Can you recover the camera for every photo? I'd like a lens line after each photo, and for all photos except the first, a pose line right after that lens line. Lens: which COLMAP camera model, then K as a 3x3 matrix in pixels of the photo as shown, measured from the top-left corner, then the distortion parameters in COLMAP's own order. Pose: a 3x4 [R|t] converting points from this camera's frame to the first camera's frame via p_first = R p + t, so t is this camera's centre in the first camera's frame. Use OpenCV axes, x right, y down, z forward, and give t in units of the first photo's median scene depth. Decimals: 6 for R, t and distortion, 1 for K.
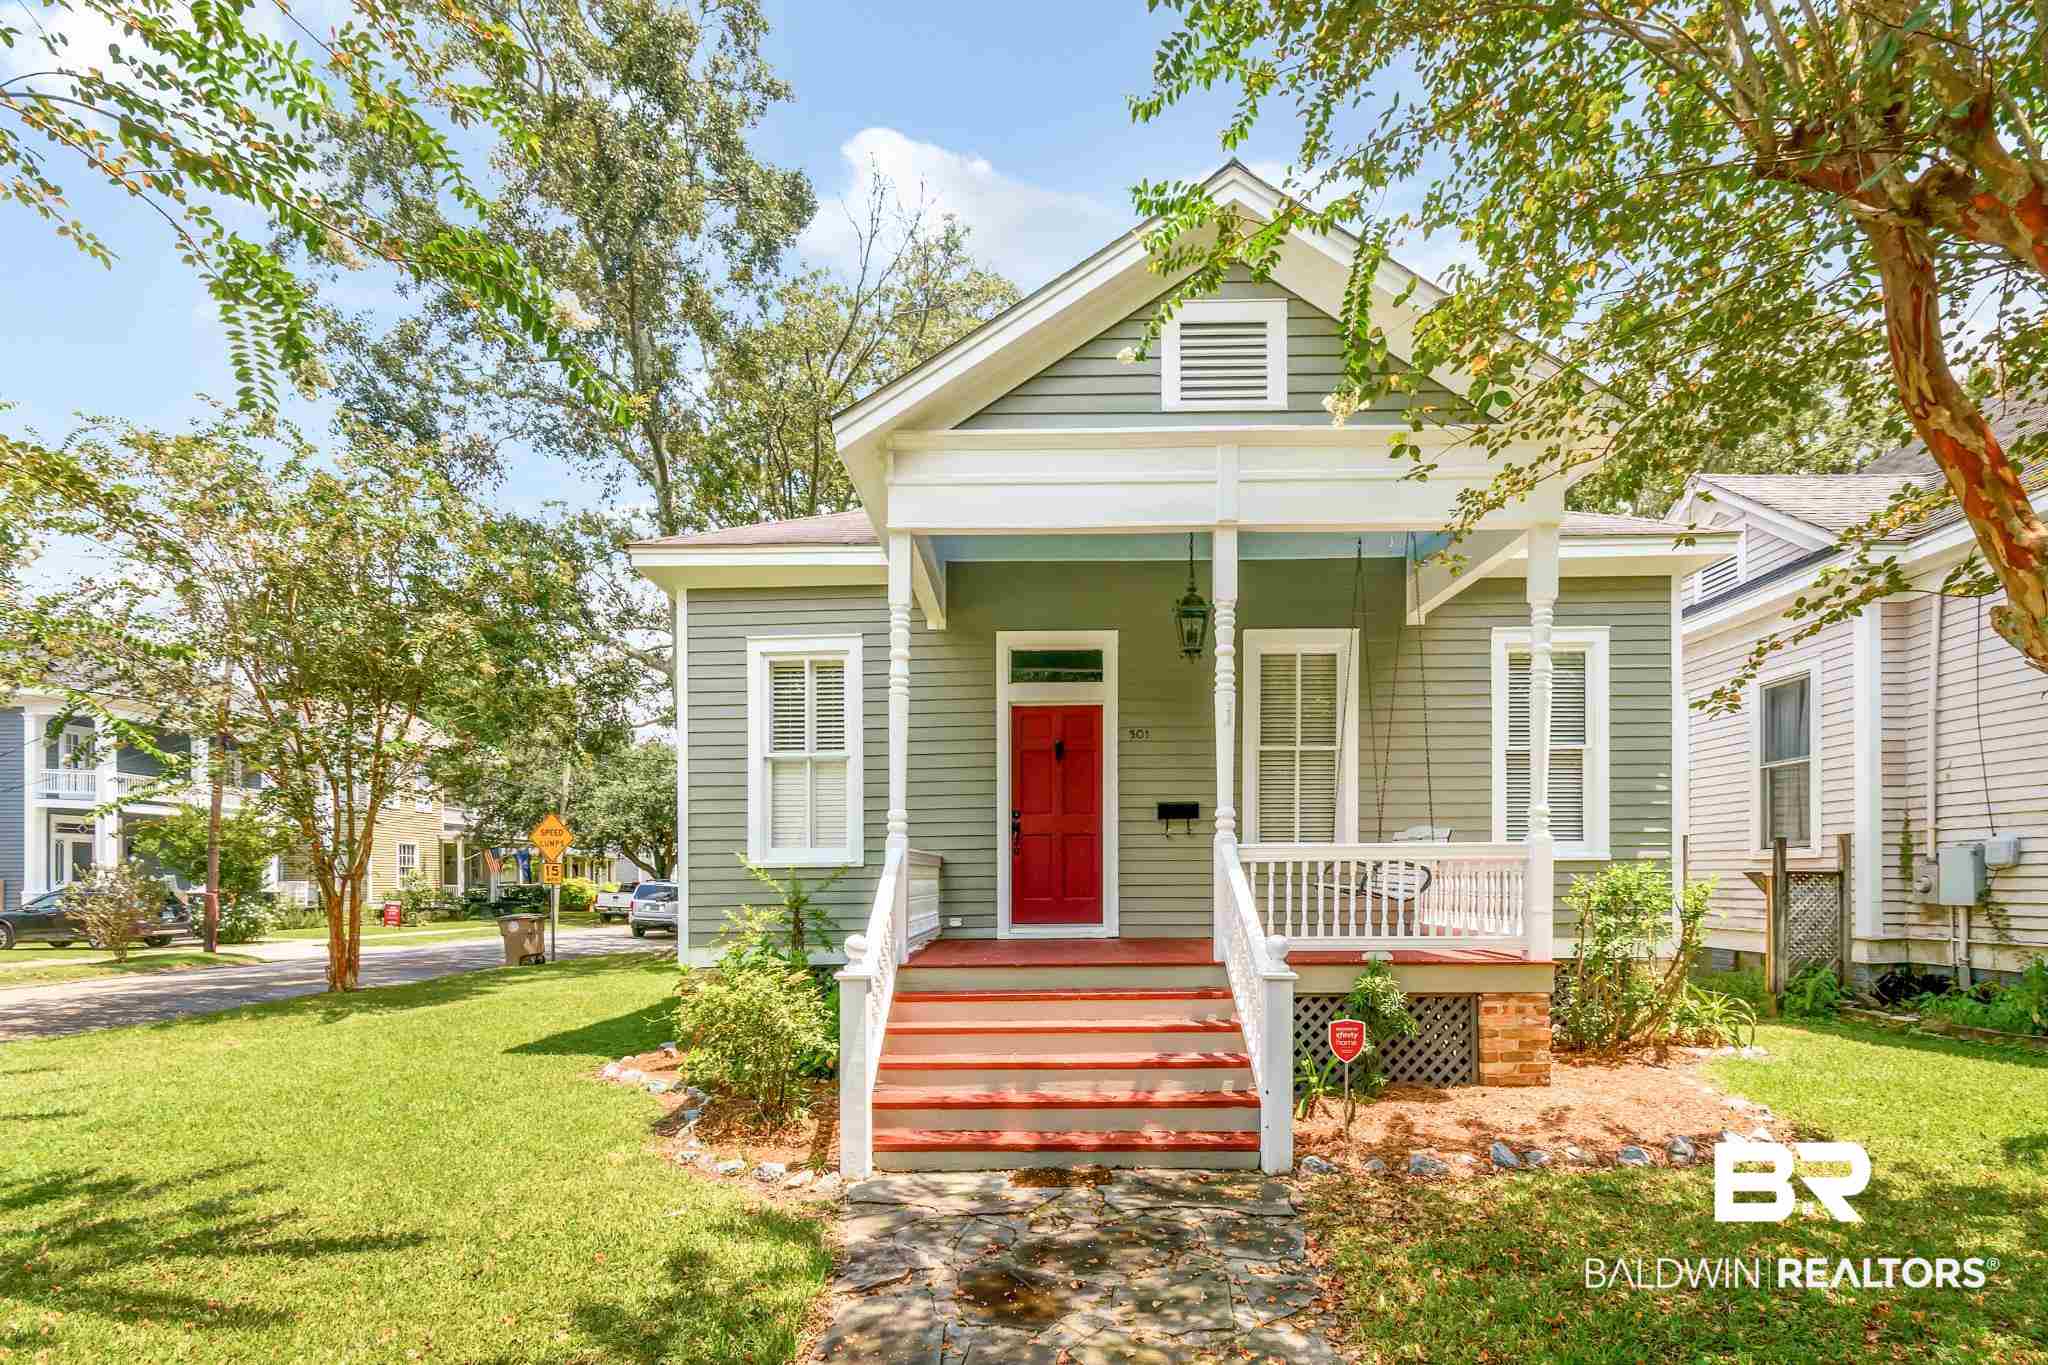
lens RADIAL K [[922.7, 0, 1067.1], [0, 922.7, 627.4], [0, 0, 1]] dist [0.002481, -0.000774]
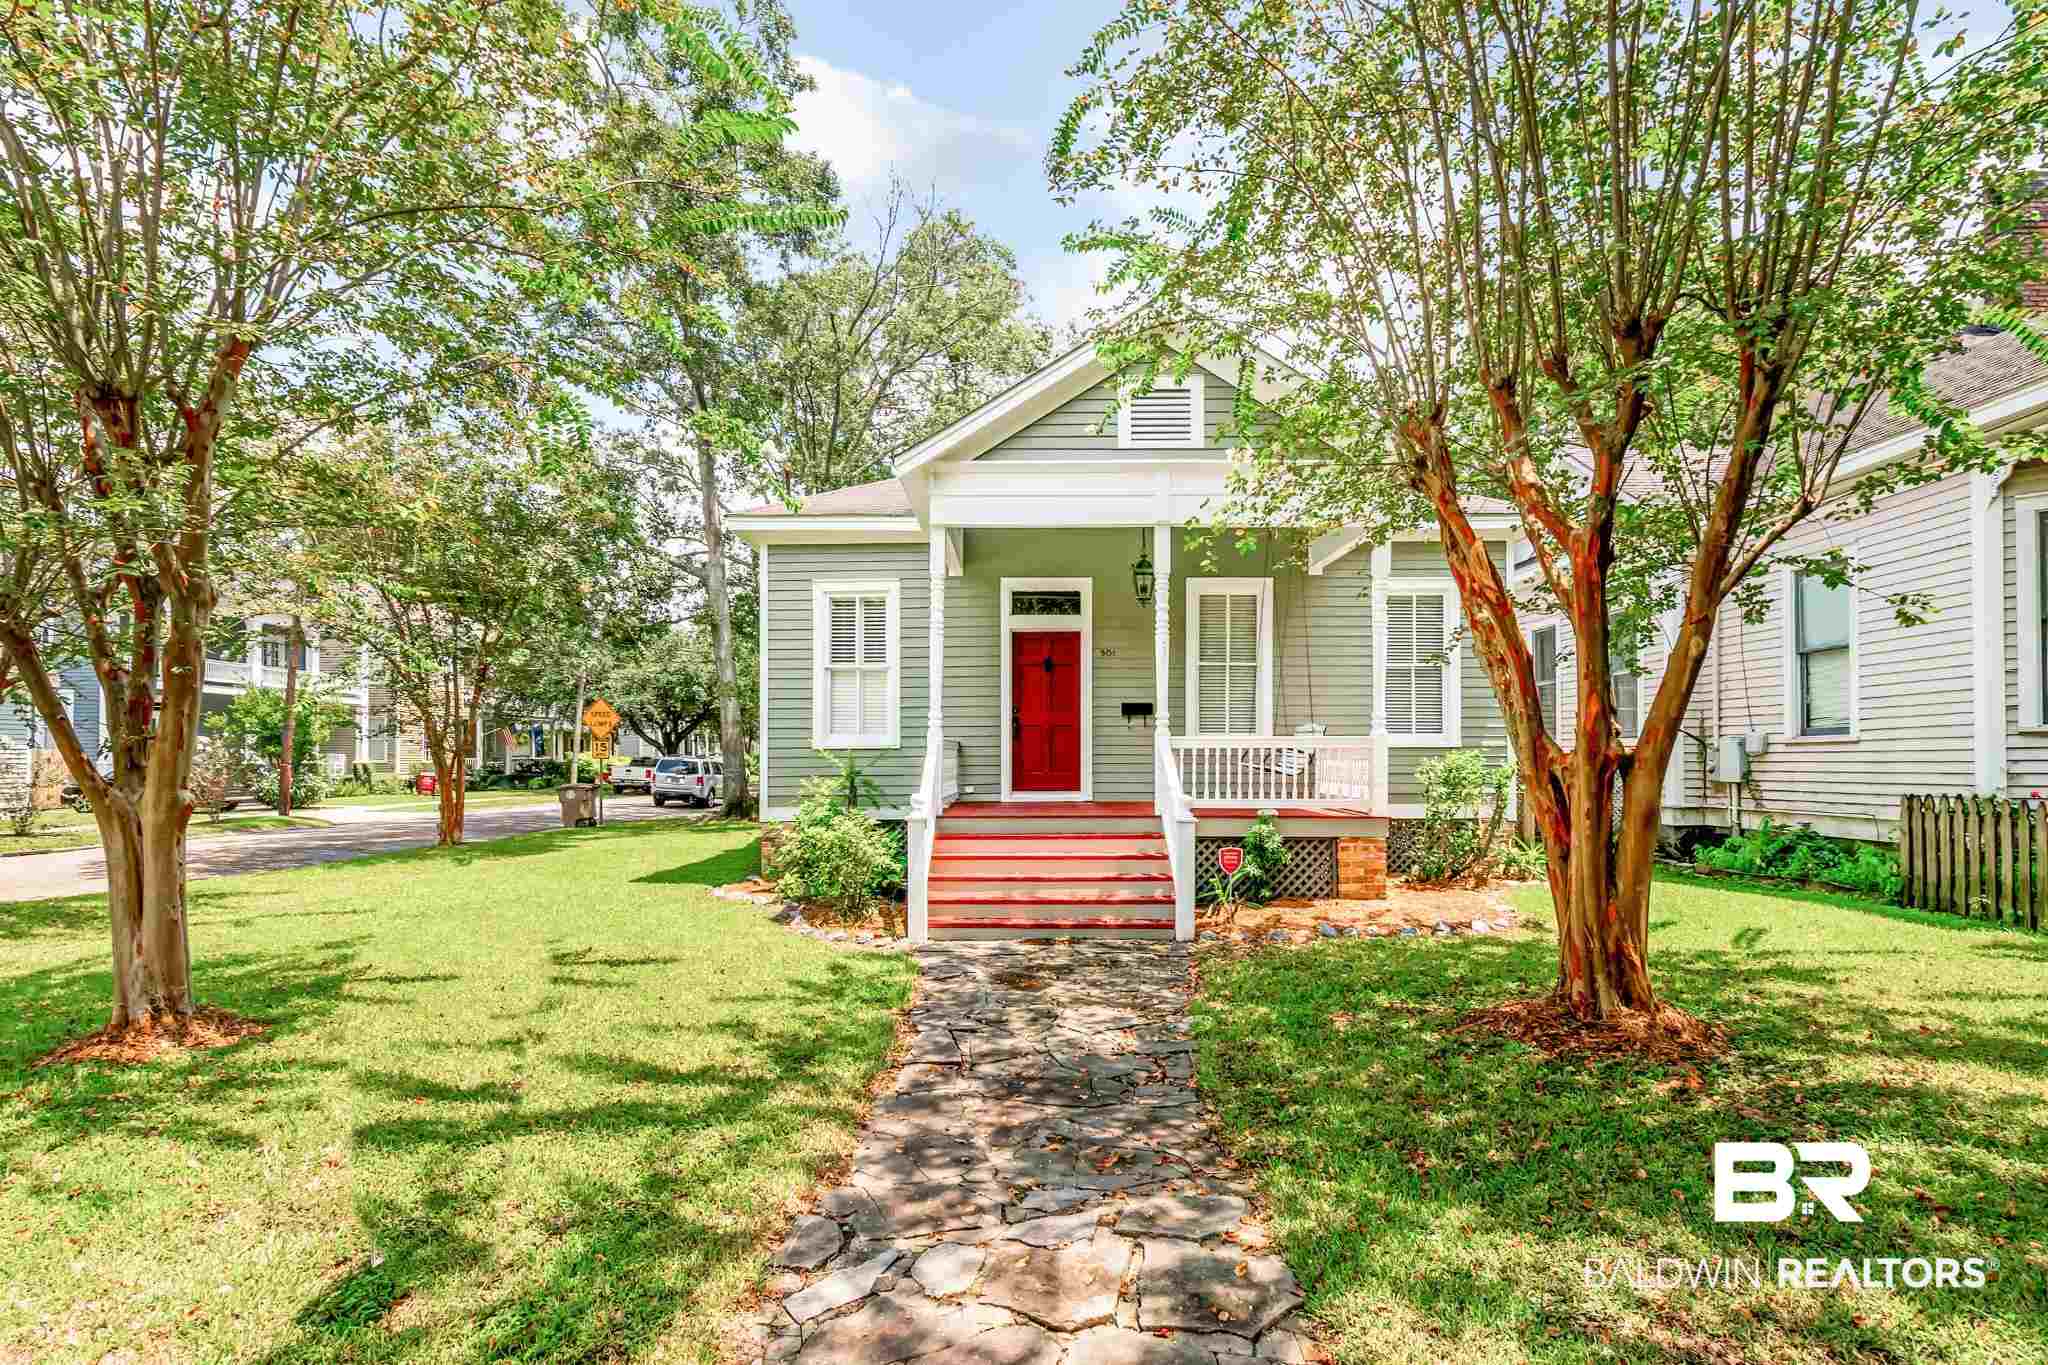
lens RADIAL K [[1002.4, 0, 1018.4], [0, 1002.4, 634.9], [0, 0, 1]] dist [-0.001700, -0.000037]
pose [[0.999185, 0.001749, -0.040317, 0.007247], [0.004131, 0.989379, 0.145300, -0.126086], [0.040143, -0.145348, 0.988566, -0.447290]]
